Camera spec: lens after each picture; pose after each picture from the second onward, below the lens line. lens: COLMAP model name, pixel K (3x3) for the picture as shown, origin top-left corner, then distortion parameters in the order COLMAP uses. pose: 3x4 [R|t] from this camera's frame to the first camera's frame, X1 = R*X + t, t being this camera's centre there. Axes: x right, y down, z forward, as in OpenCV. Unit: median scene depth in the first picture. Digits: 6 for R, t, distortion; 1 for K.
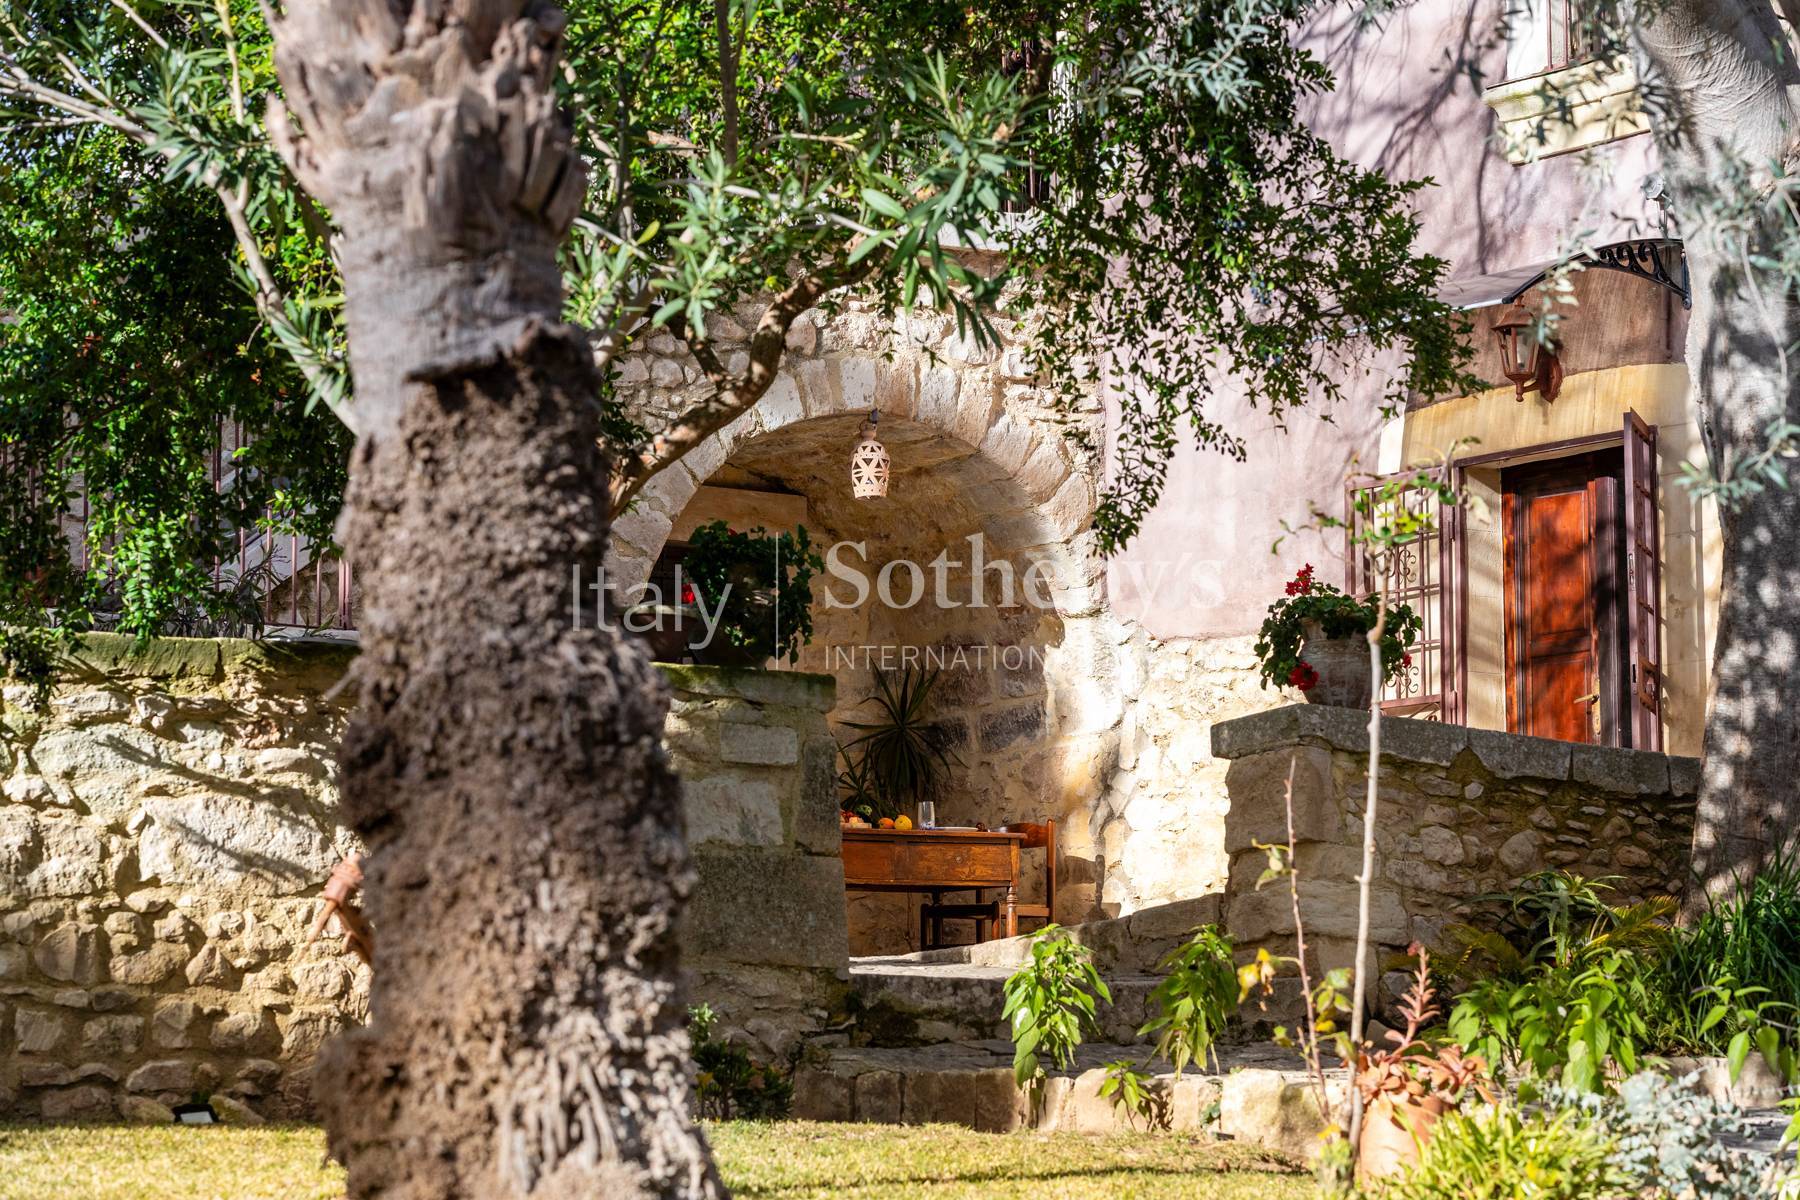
lens RADIAL K [[1437.2, 0, 942.2], [0, 1437.2, 601.2], [0, 0, 1]] dist [0.097588, -0.104322]
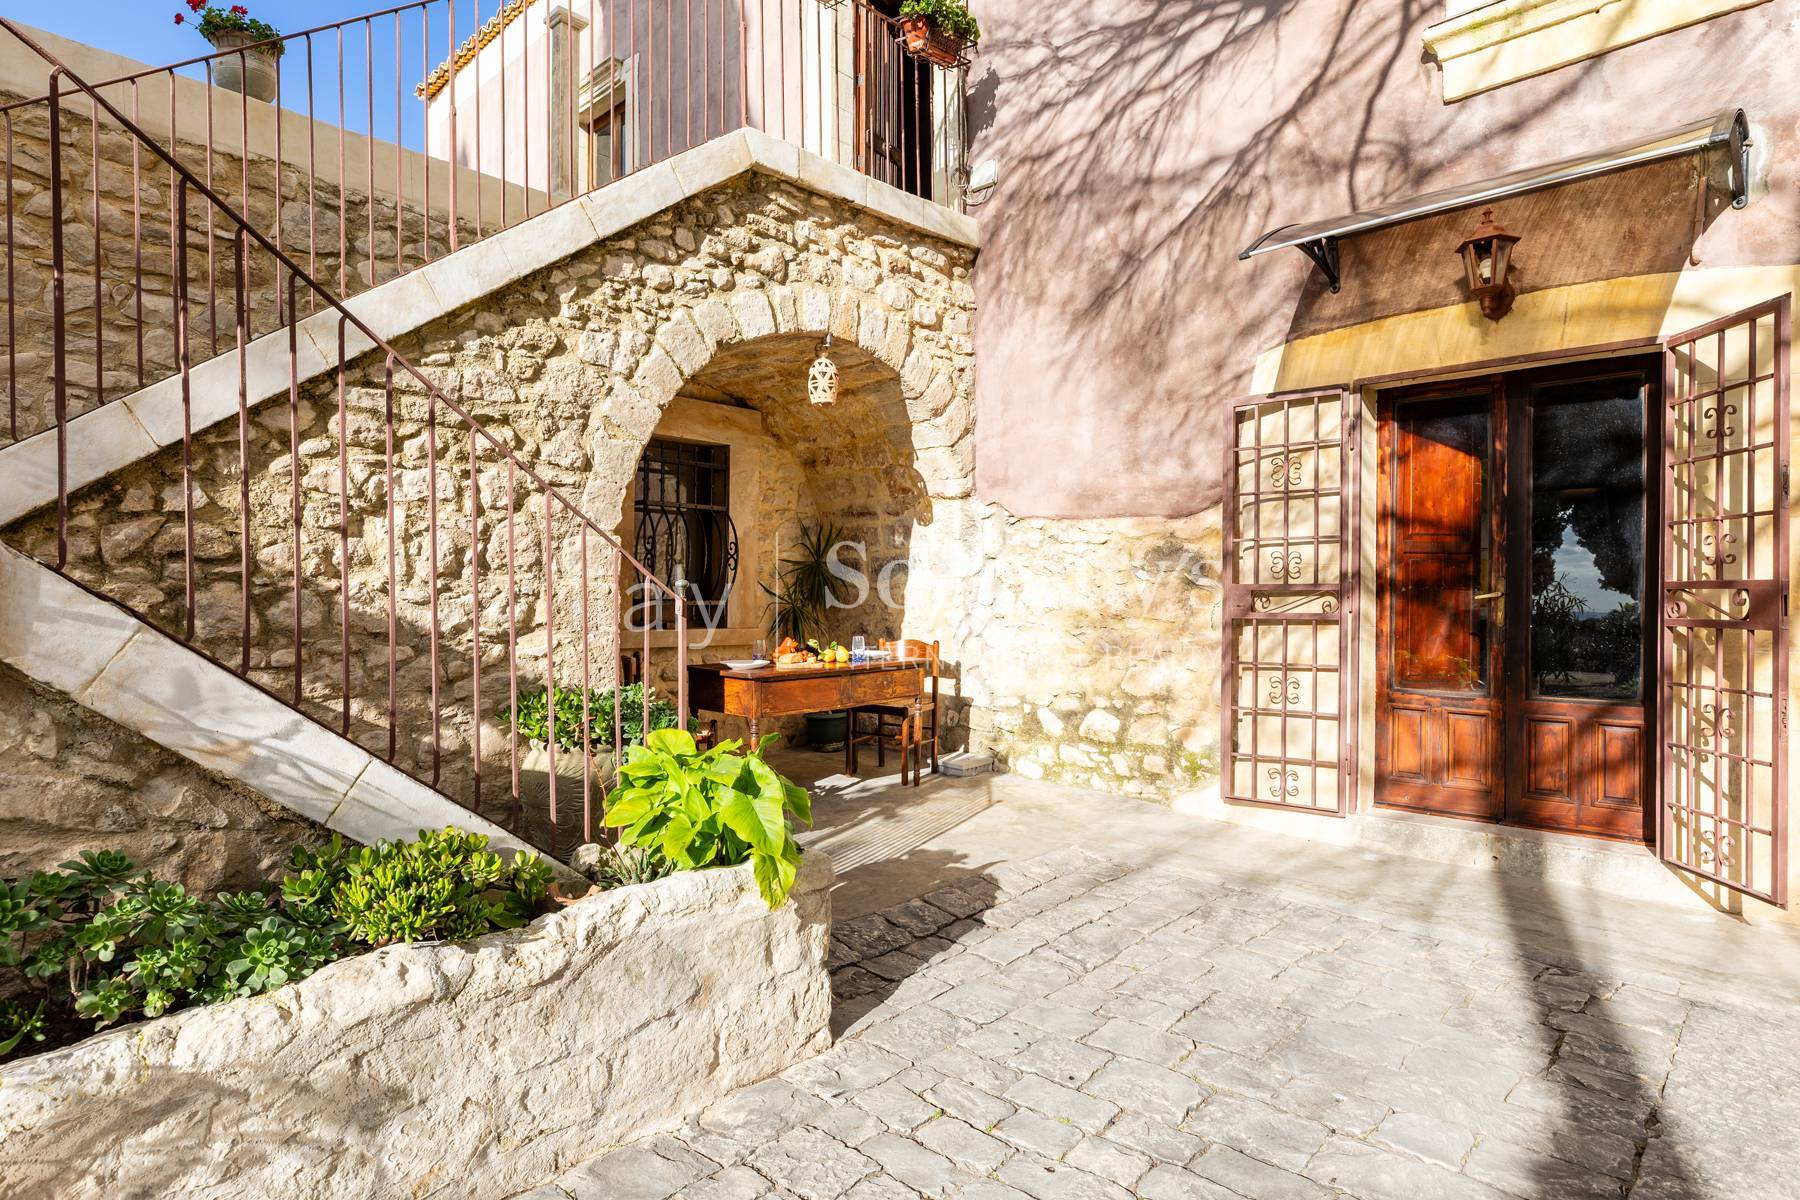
lens RADIAL K [[1437.2, 0, 942.2], [0, 1437.2, 601.2], [0, 0, 1]] dist [0.097588, -0.104322]
pose [[0.999498, 0.028513, 0.013807, 0.042033], [-0.029454, 0.996855, 0.073568, 0.004904], [-0.011666, -0.073938, 0.997195, -0.278162]]
